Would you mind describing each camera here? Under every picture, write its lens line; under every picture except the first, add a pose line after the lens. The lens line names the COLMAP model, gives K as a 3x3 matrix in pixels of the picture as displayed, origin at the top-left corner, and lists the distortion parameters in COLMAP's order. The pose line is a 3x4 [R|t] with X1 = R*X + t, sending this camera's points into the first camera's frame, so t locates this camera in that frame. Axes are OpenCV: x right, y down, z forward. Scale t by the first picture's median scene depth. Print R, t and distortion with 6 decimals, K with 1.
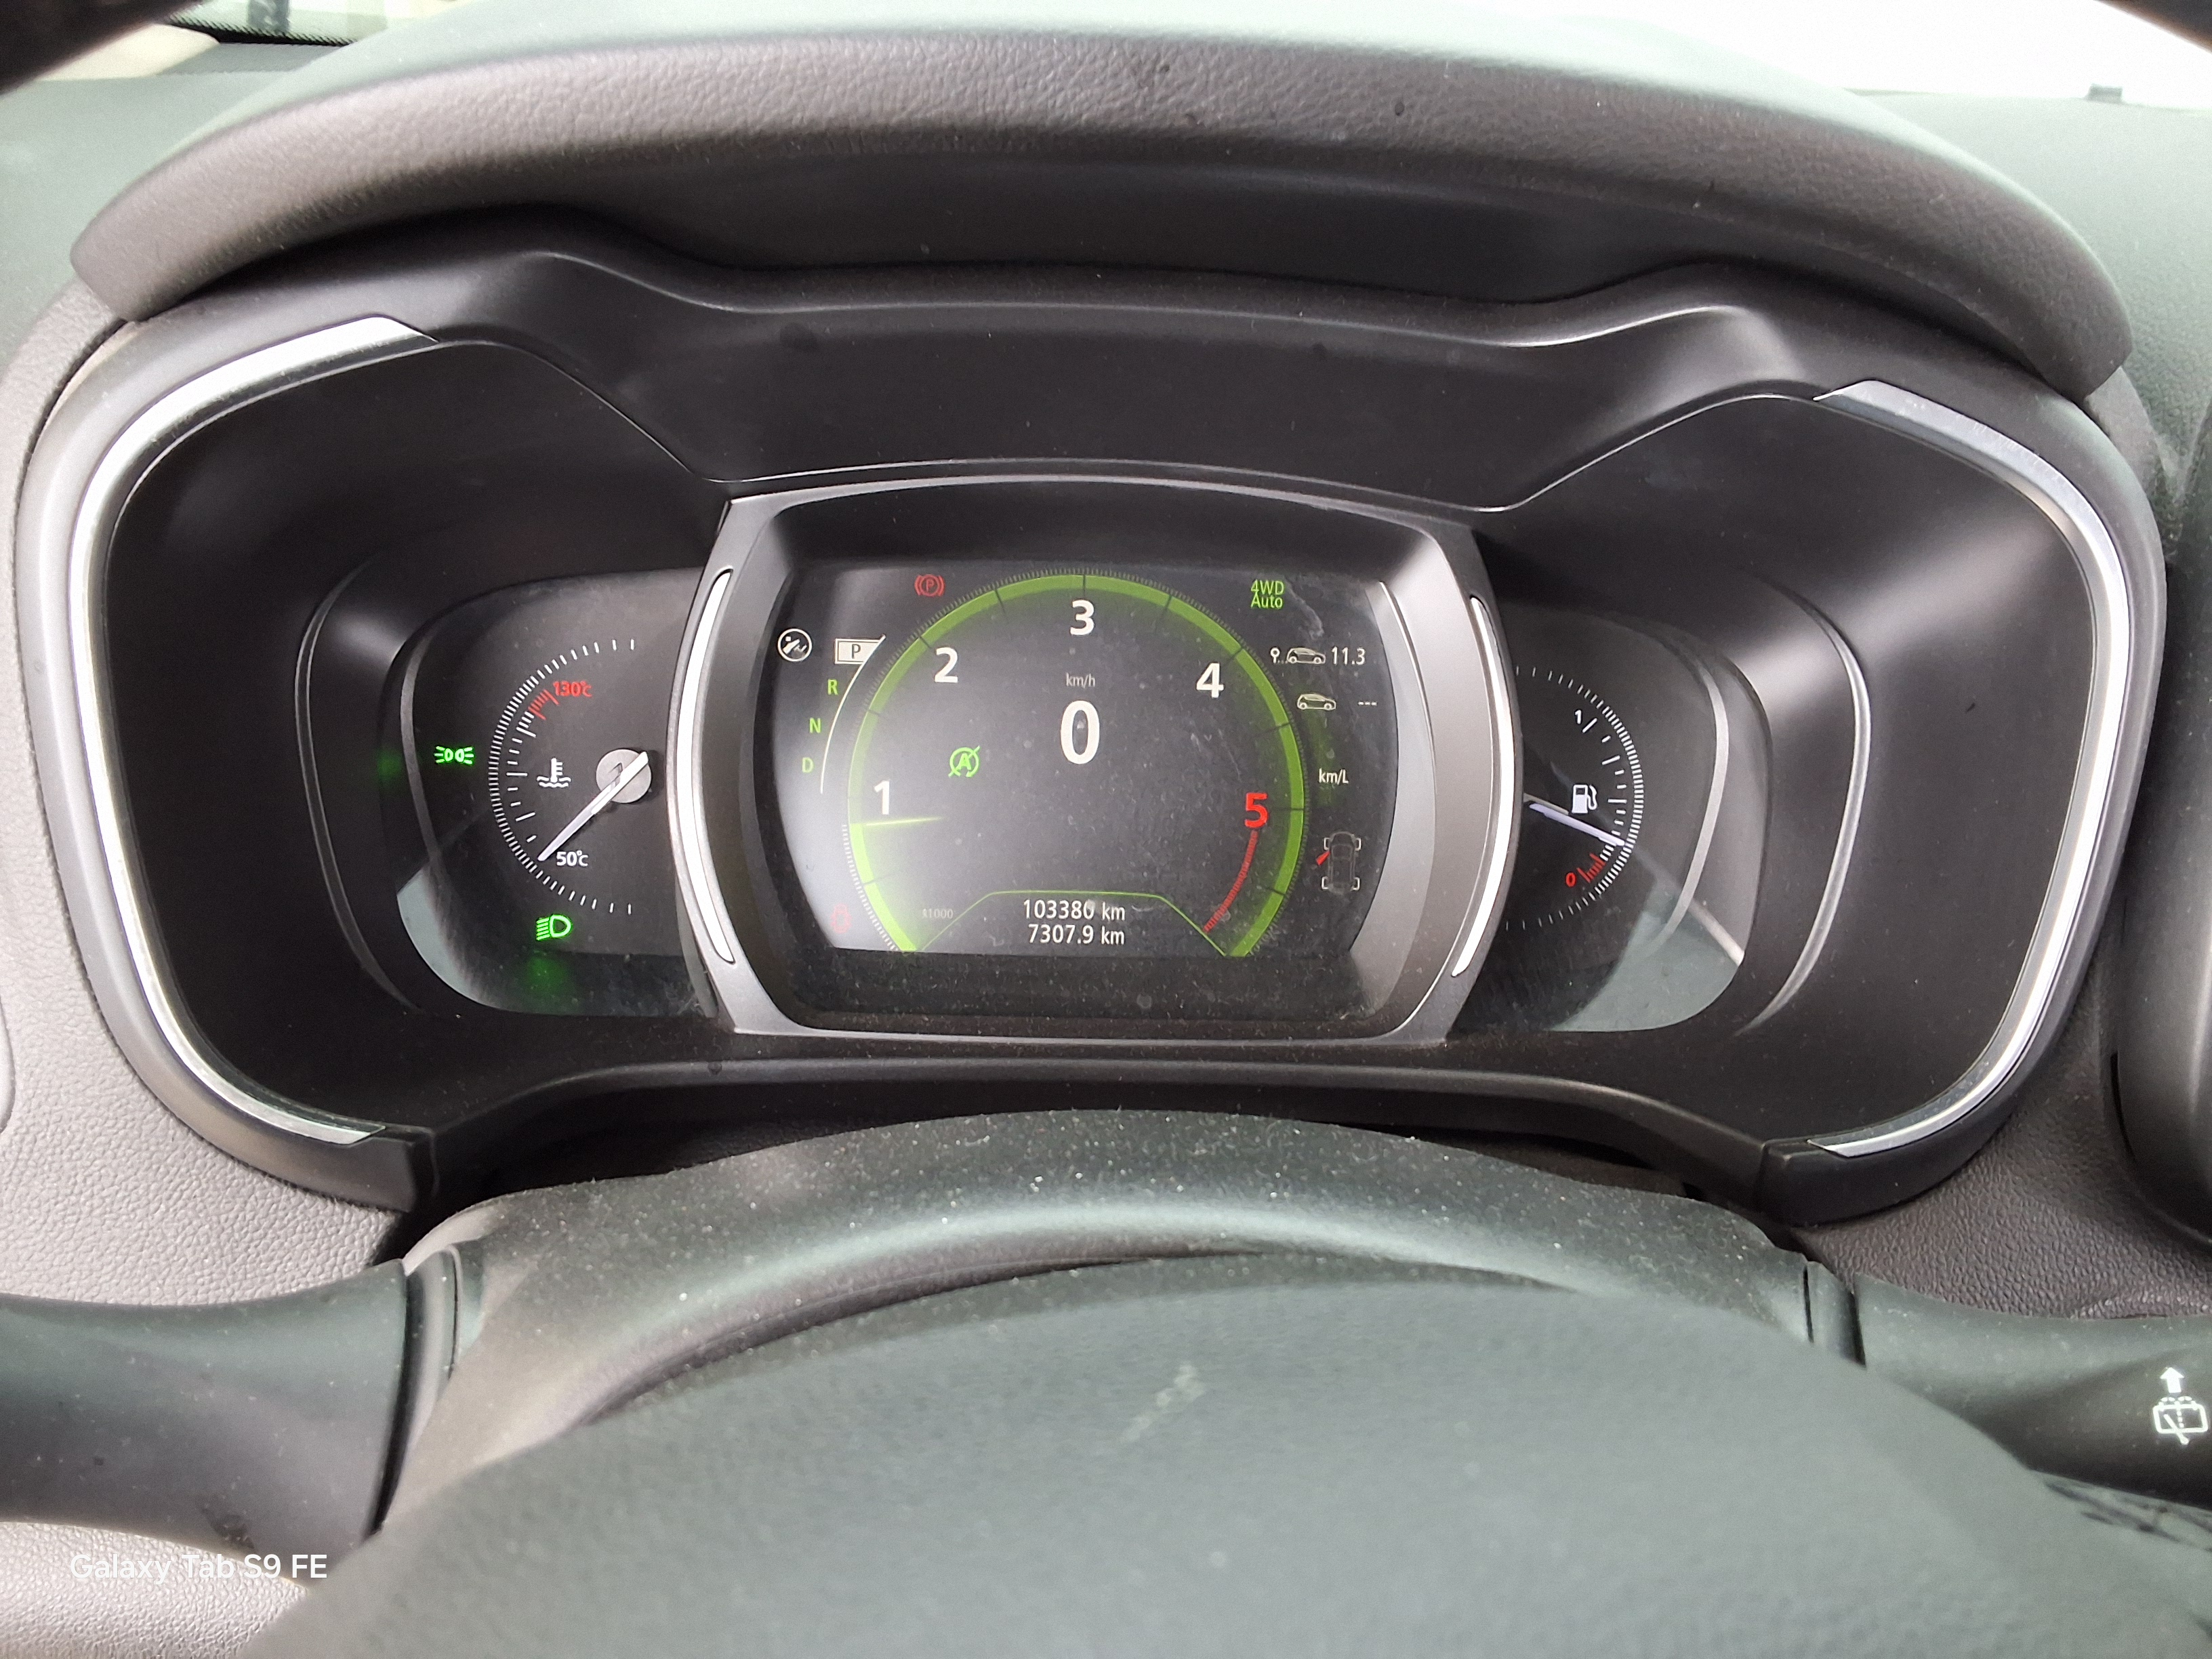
lens RADIAL K [[1751.0, 0, 1106.0], [0, 1751.0, 829.5], [0, 0, 1]] dist [0.159491, -0.278592]
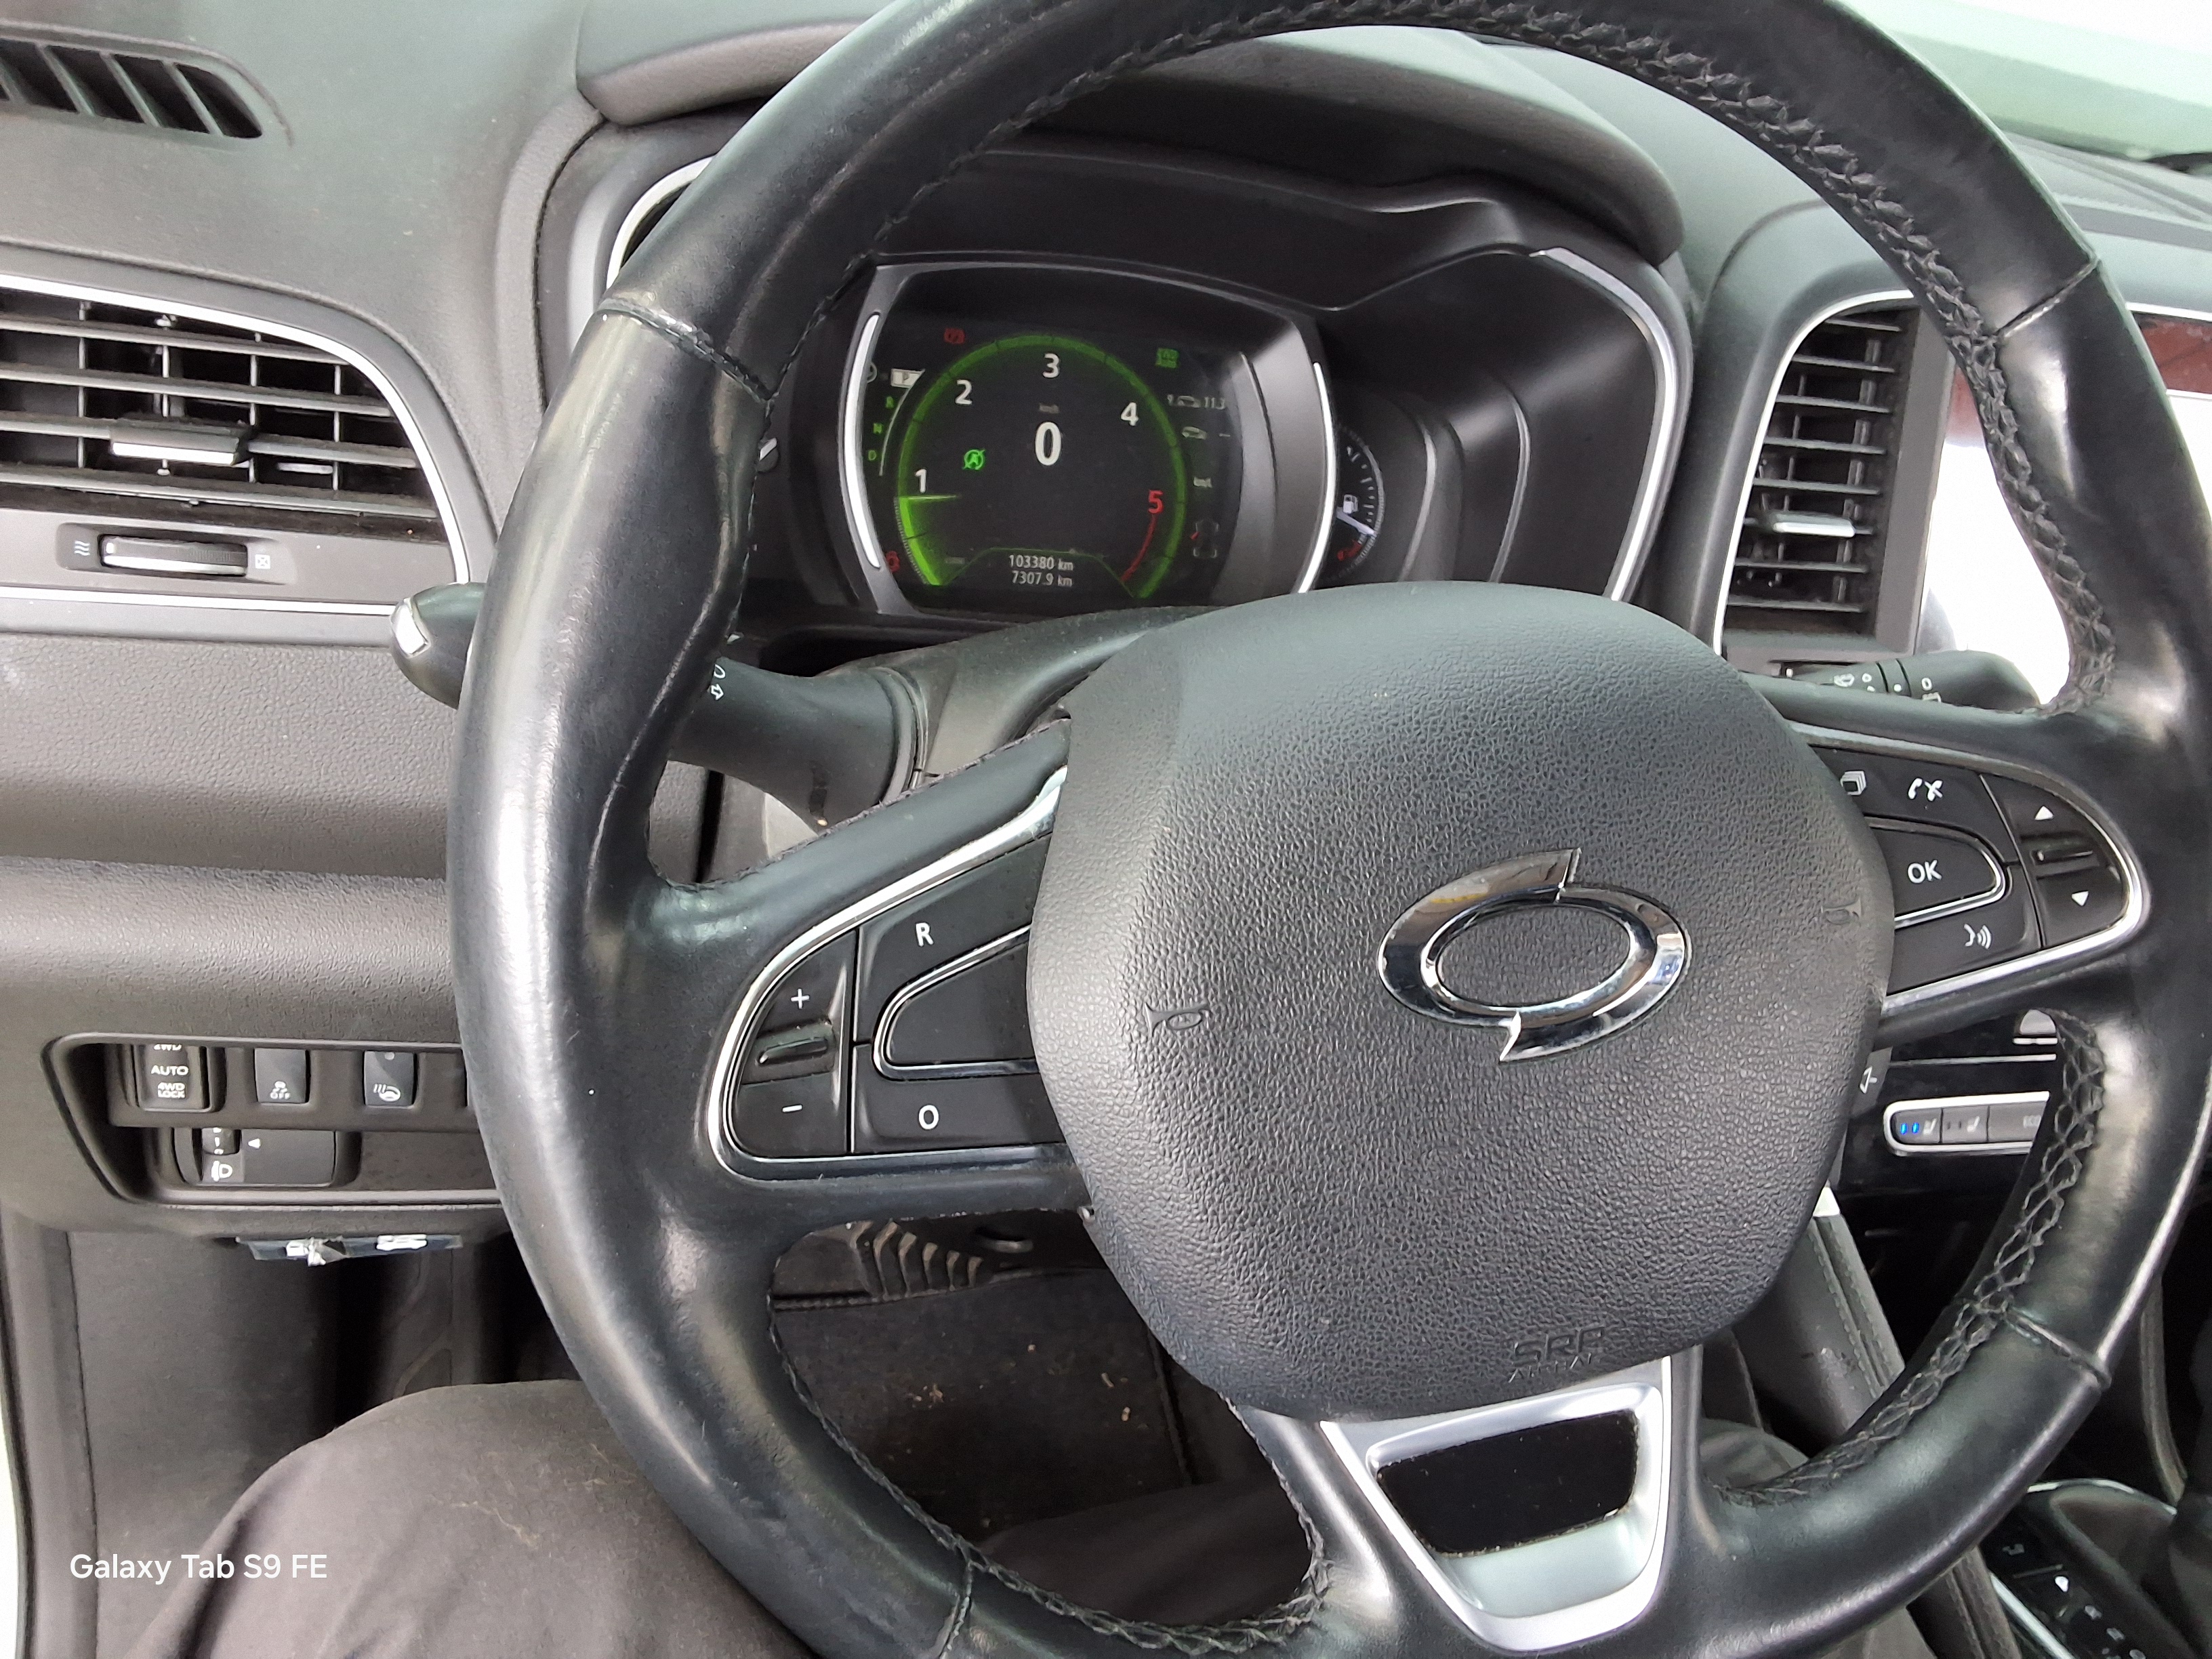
lens RADIAL K [[1751.0, 0, 1106.0], [0, 1751.0, 829.5], [0, 0, 1]] dist [0.159491, -0.278592]
pose [[0.967240, -0.002957, 0.253848, -0.356272], [-0.021201, 0.995498, 0.092379, 0.135652], [-0.252978, -0.094734, 0.962823, -0.517458]]
